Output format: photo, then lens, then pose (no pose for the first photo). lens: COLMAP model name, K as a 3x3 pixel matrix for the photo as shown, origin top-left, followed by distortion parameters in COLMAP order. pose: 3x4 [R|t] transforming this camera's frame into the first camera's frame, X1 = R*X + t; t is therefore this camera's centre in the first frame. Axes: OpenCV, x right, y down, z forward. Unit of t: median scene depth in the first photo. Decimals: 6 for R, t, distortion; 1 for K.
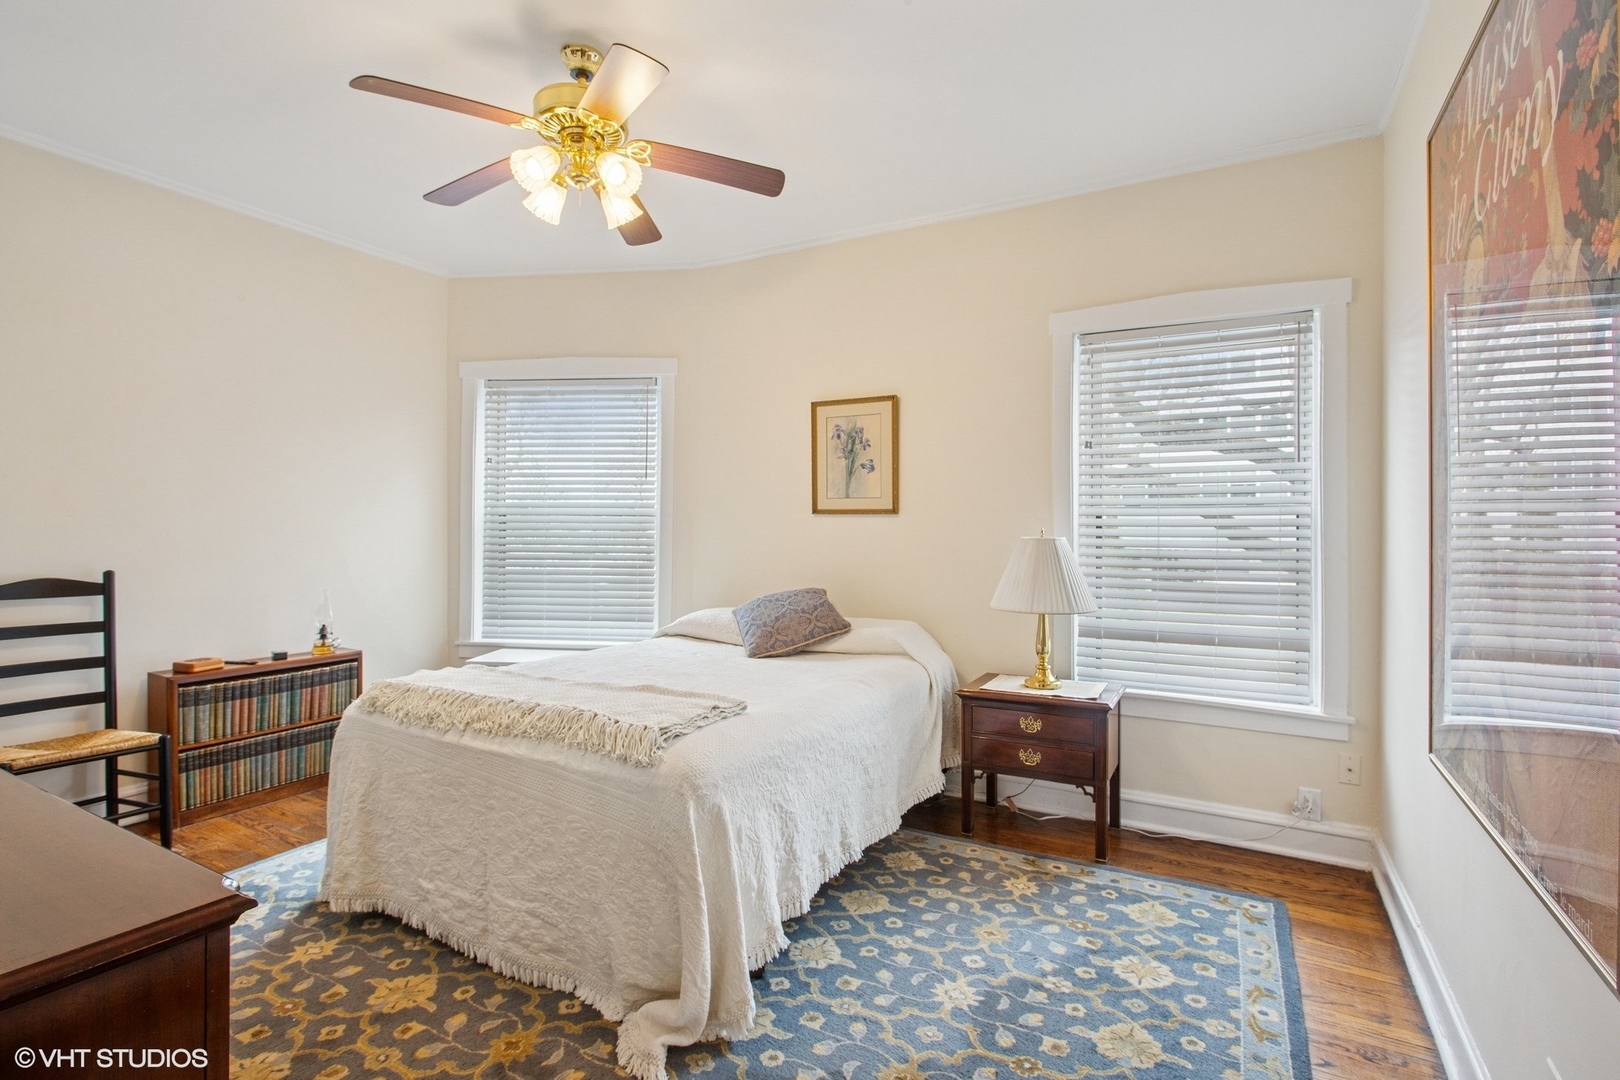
lens RADIAL K [[782.0, 0, 804.8], [0, 782.0, 534.3], [0, 0, 1]] dist [-0.007710, 0.001460]
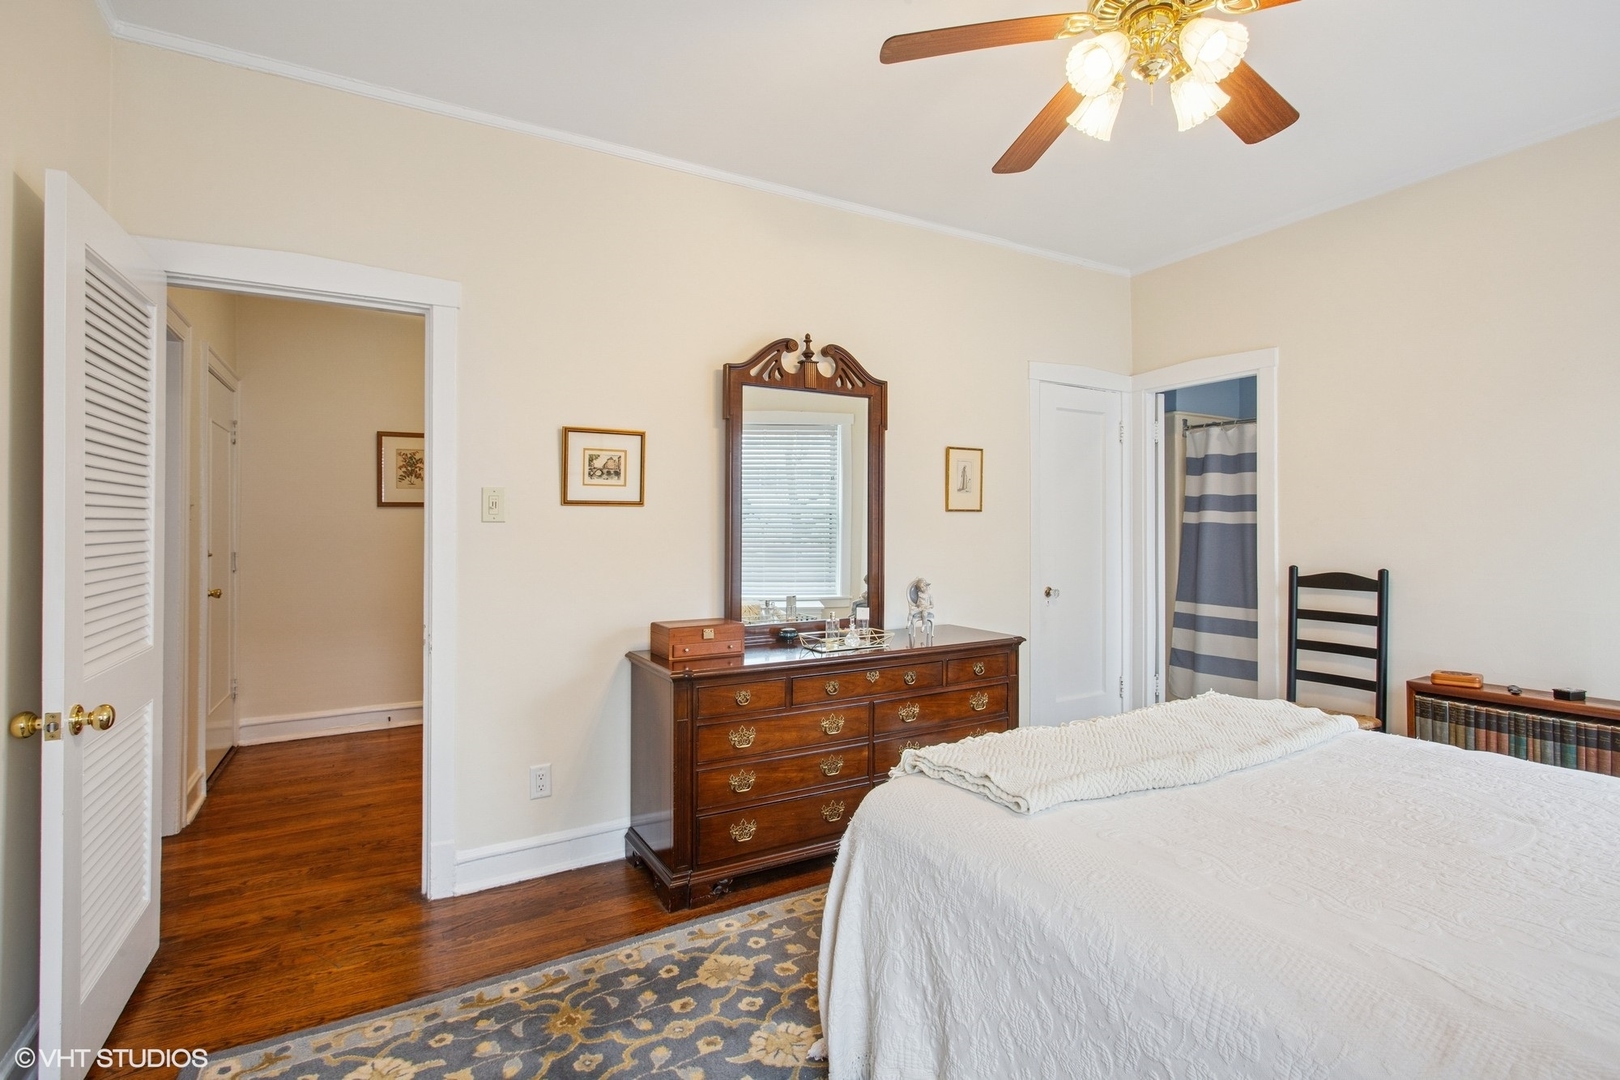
lens RADIAL K [[782.0, 0, 805.4], [0, 782.0, 537.0], [0, 0, 1]] dist [-0.007710, 0.001460]
pose [[-0.557996, 0.004283, -0.829833, 0.431441], [0.004064, 0.999989, 0.002428, -0.003407], [0.829834, -0.002018, -0.558007, 0.942880]]
